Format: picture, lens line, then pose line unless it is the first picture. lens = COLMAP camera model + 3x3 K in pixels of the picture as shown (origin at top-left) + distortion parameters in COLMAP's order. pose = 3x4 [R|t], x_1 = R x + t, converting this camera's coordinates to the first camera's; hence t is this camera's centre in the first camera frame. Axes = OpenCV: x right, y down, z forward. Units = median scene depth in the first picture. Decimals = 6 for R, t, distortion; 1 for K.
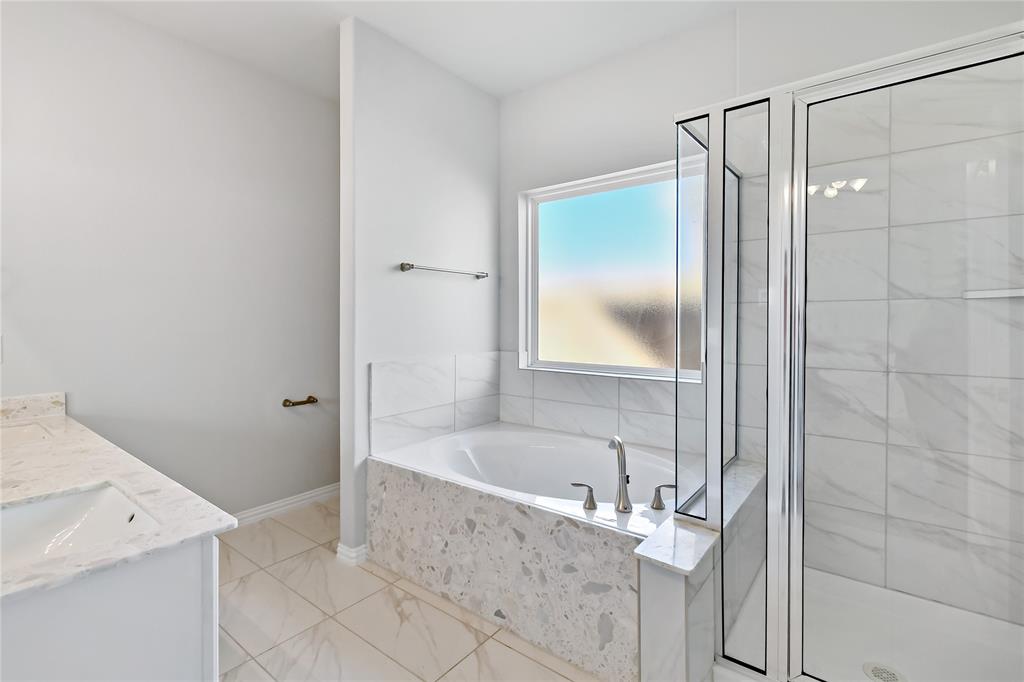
lens RADIAL K [[470.9, 0, 521.0], [0, 470.9, 319.8], [0, 0, 1]] dist [0.001187, 0.000458]
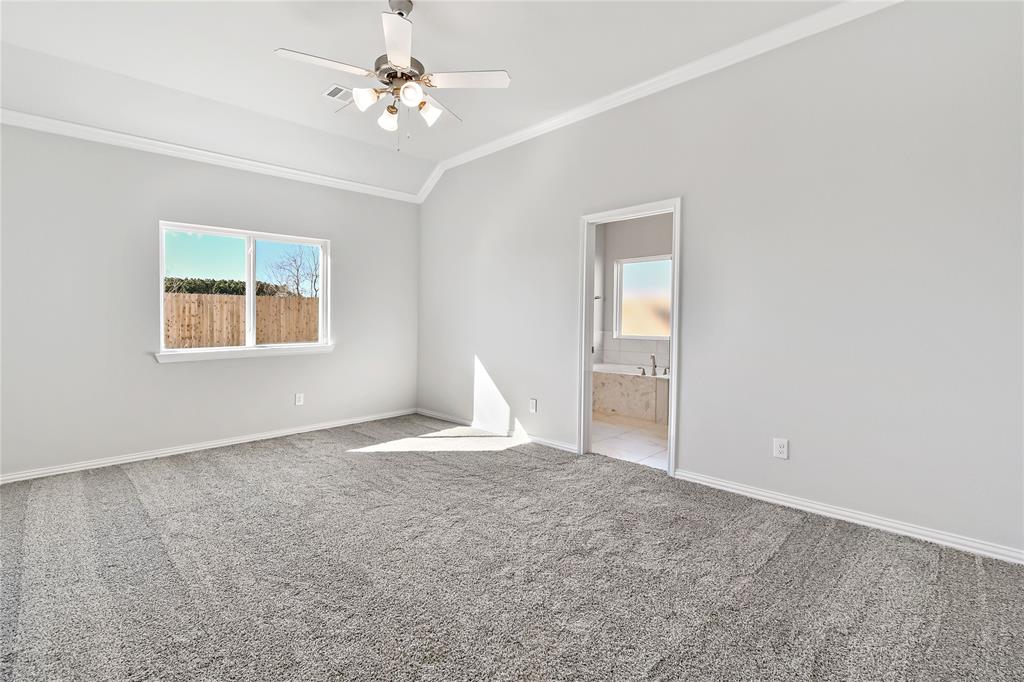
lens RADIAL K [[462.2, 0, 520.3], [0, 462.2, 336.7], [0, 0, 1]] dist [0.001888, 0.000205]
pose [[0.991624, 0.011266, -0.128670, -0.259234], [-0.006022, 0.999138, 0.041077, 0.010686], [0.129022, -0.039958, 0.990836, -2.035168]]
